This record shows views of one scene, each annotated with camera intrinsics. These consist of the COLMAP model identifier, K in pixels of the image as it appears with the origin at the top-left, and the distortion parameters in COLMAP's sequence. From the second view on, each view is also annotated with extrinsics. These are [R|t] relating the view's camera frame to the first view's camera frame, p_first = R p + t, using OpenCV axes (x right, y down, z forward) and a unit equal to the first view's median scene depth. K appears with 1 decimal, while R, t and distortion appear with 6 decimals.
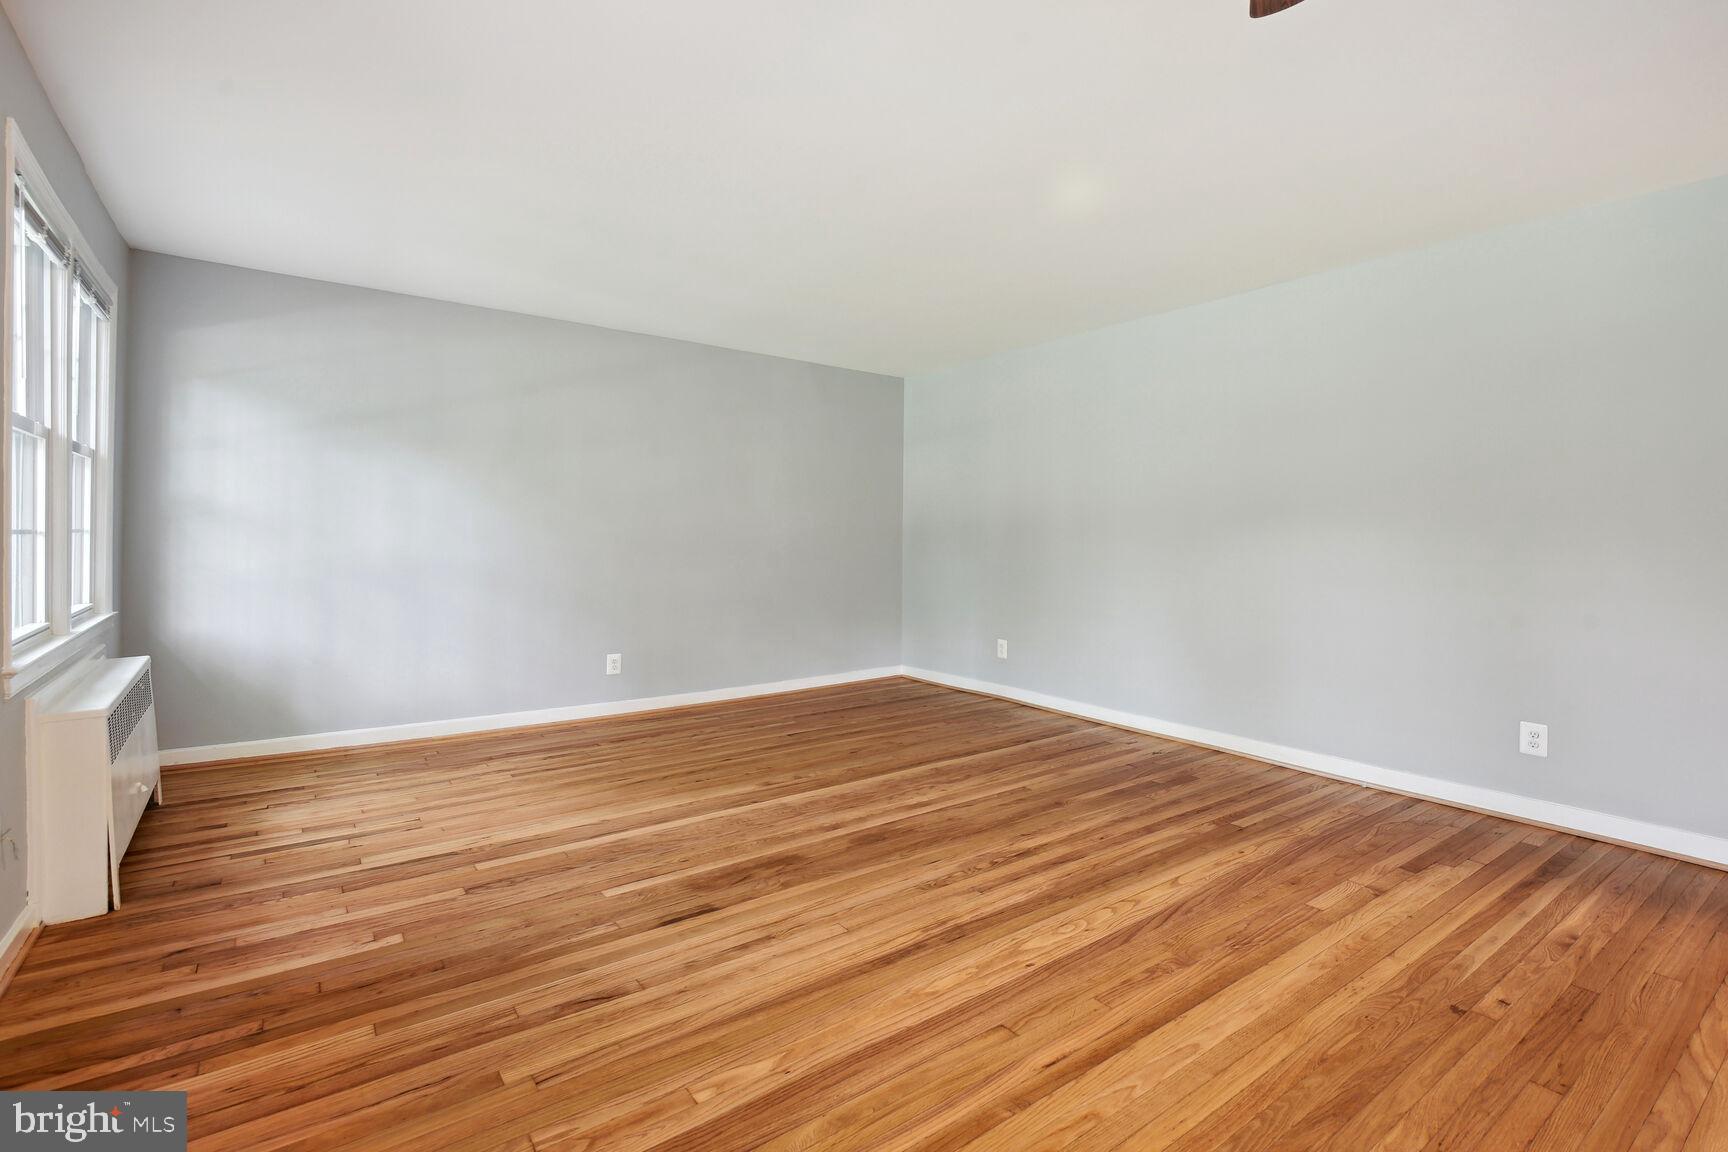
lens RADIAL K [[786.6, 0, 870.7], [0, 786.6, 524.2], [0, 0, 1]] dist [0.017675, -0.010443]
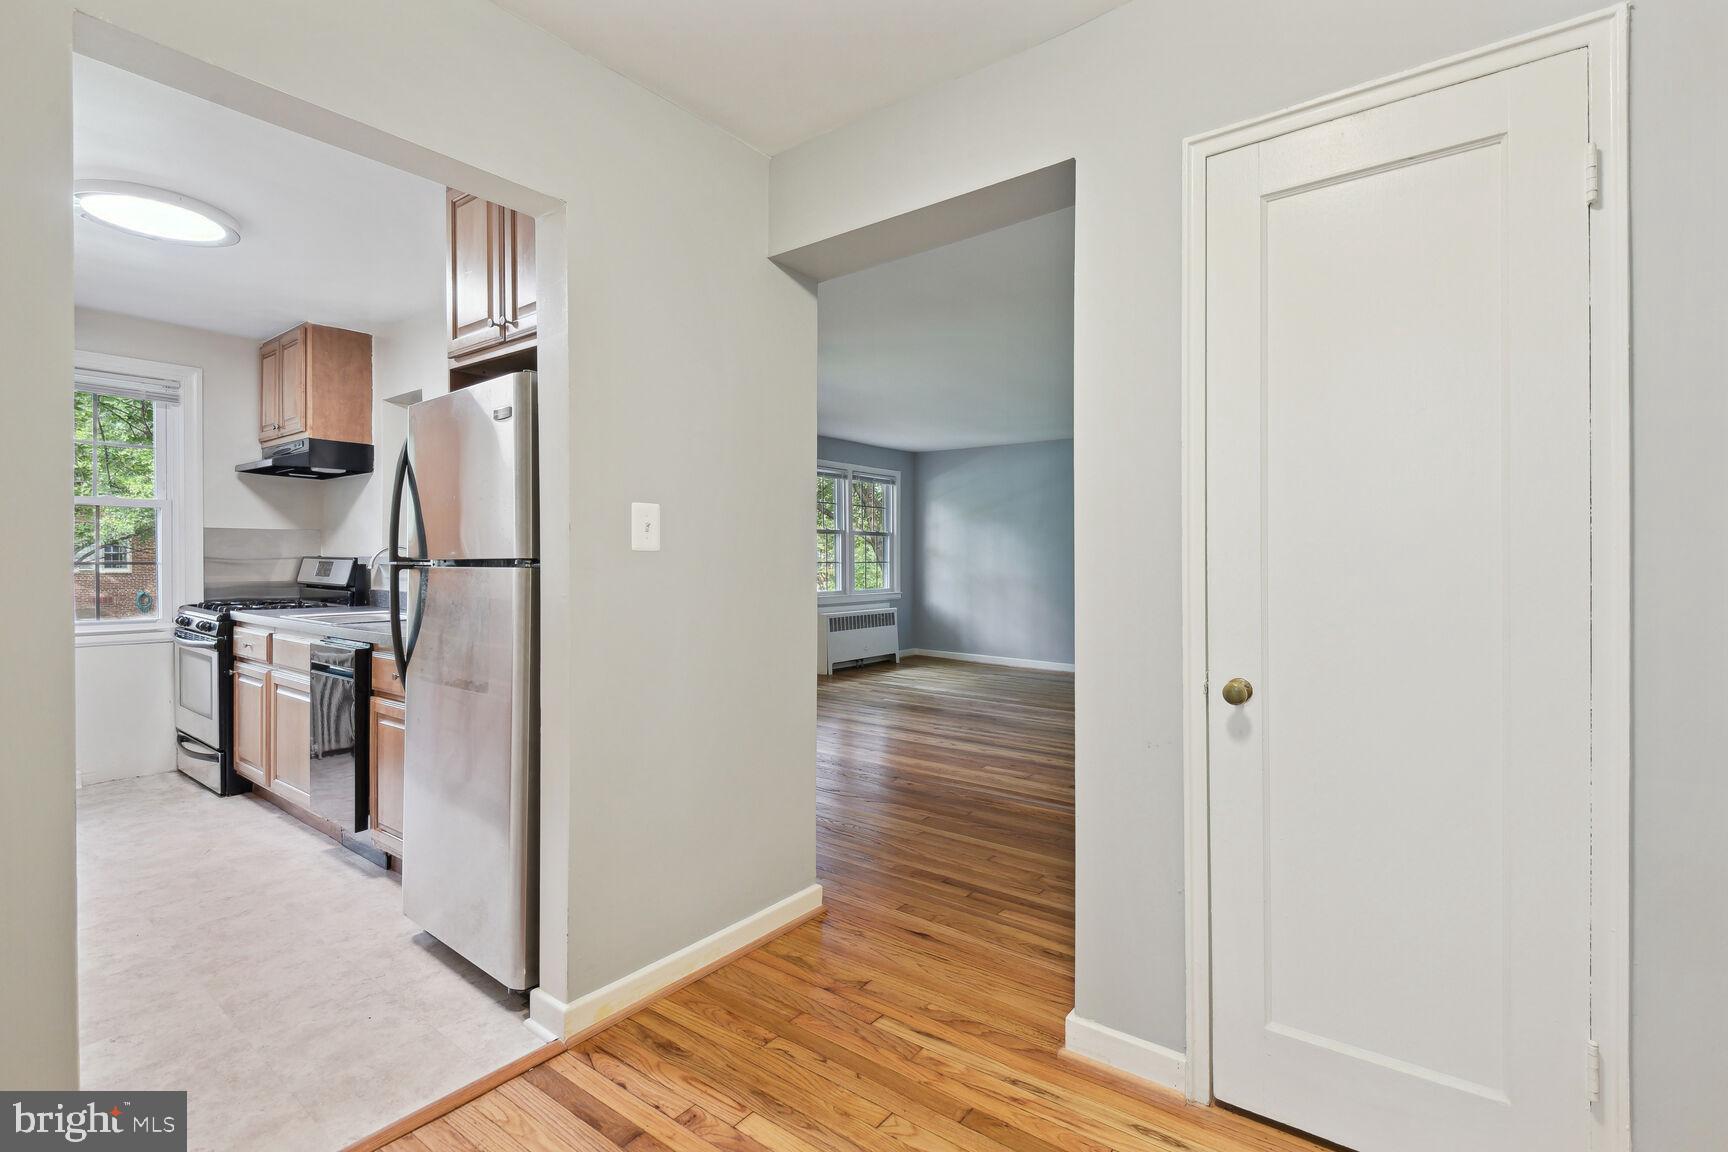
lens RADIAL K [[786.6, 0, 867.3], [0, 786.6, 565.5], [0, 0, 1]] dist [0.017675, -0.010443]
pose [[0.257760, 0.004536, -0.966198, 2.350399], [0.007468, 0.999950, 0.006687, 0.004690], [0.966180, -0.008939, 0.257714, 0.293642]]
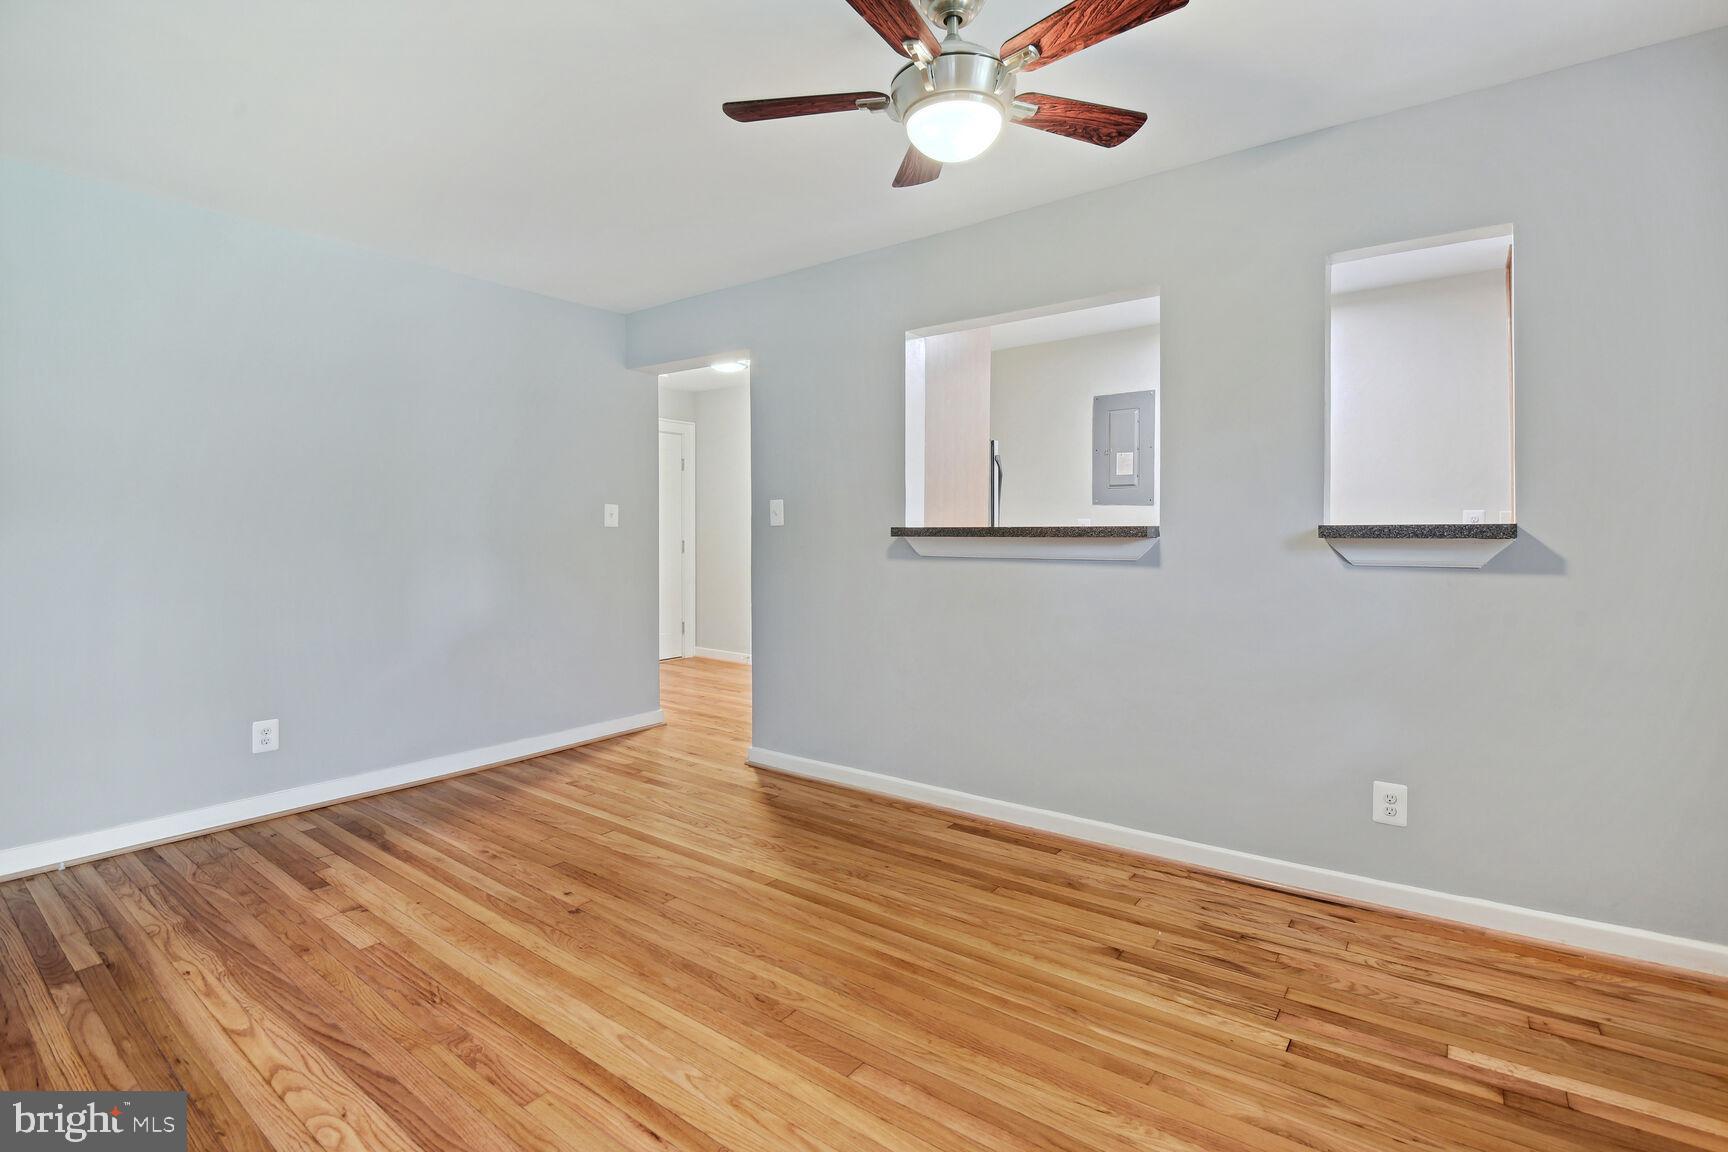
lens RADIAL K [[786.6, 0, 889.8], [0, 786.6, 545.2], [0, 0, 1]] dist [0.017675, -0.010443]
pose [[-0.301265, -0.012417, 0.953460, -0.494841], [-0.010422, 0.999898, 0.009729, 0.014122], [-0.953484, -0.007006, -0.301364, 0.748744]]
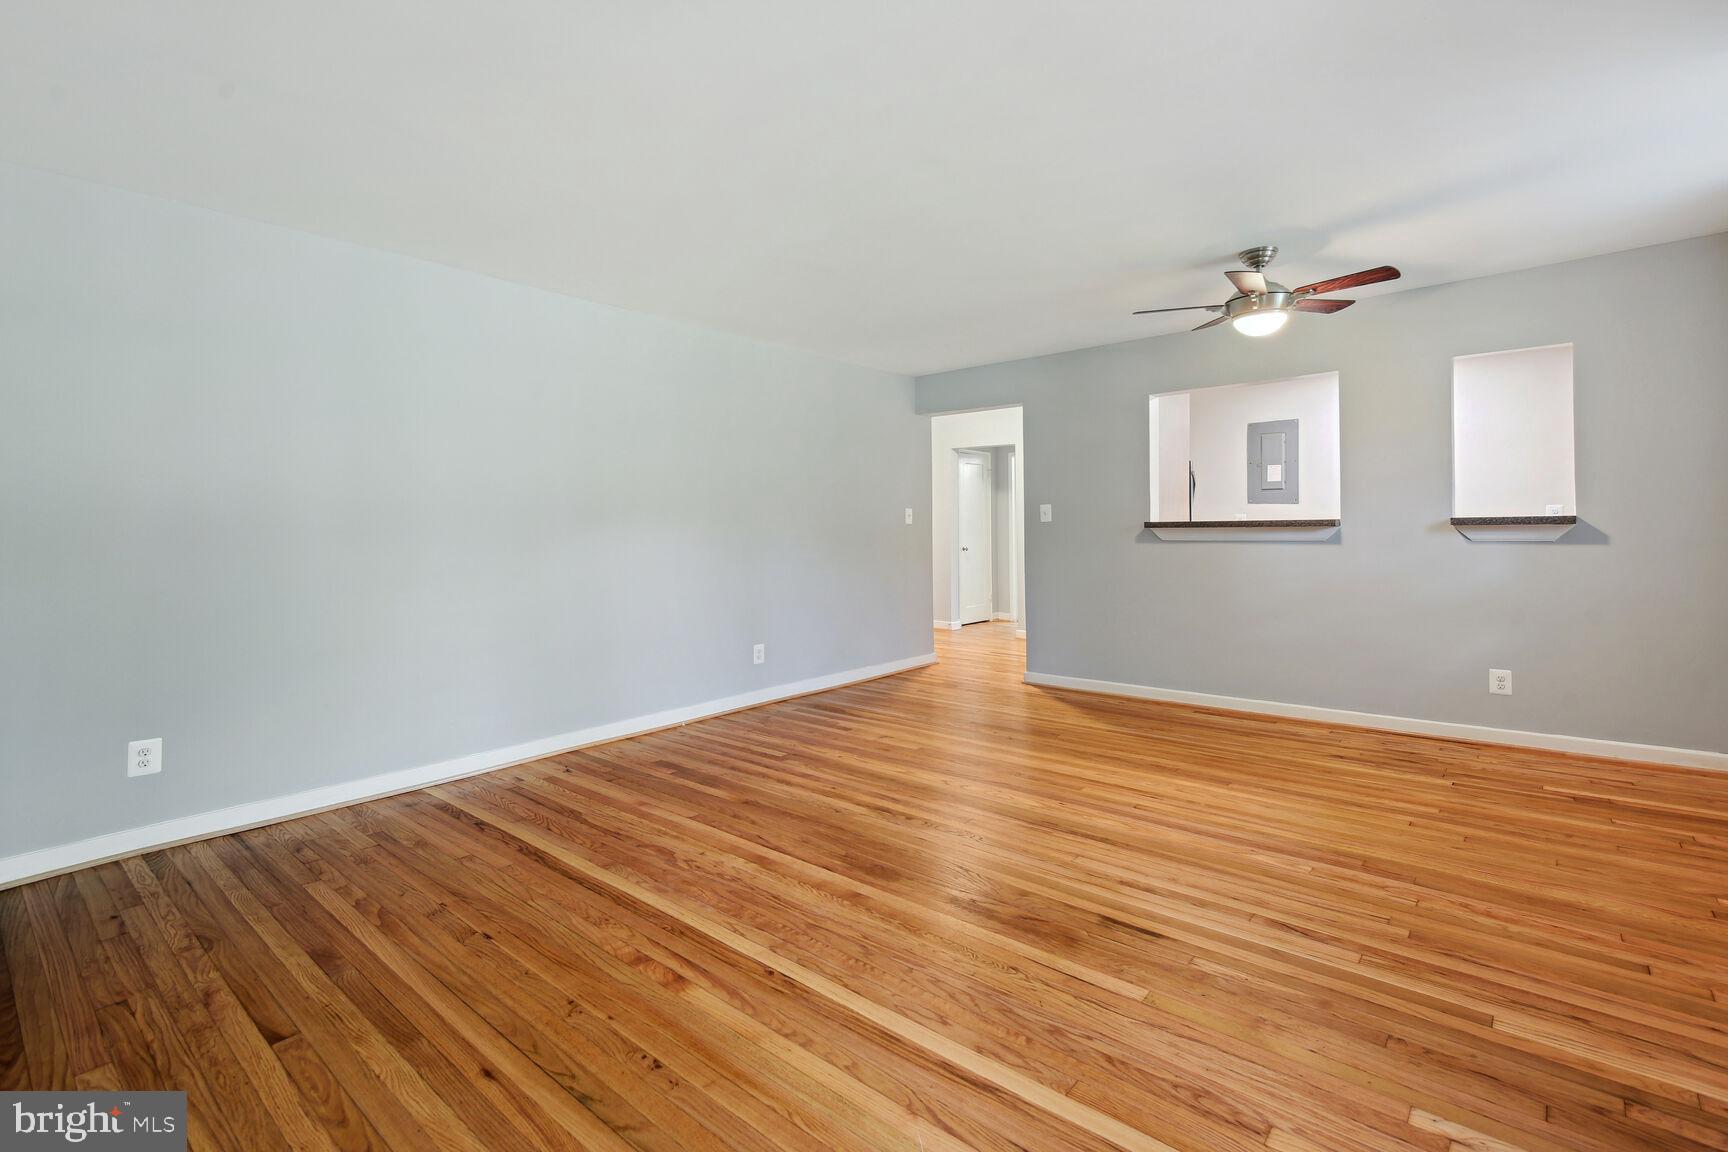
lens RADIAL K [[786.6, 0, 867.8], [0, 786.6, 526.3], [0, 0, 1]] dist [0.017675, -0.010443]
pose [[-0.213295, 0.005492, 0.976972, -1.114444], [0.002667, 0.999984, -0.005040, 0.016754], [-0.976984, 0.001531, -0.213307, 1.537545]]
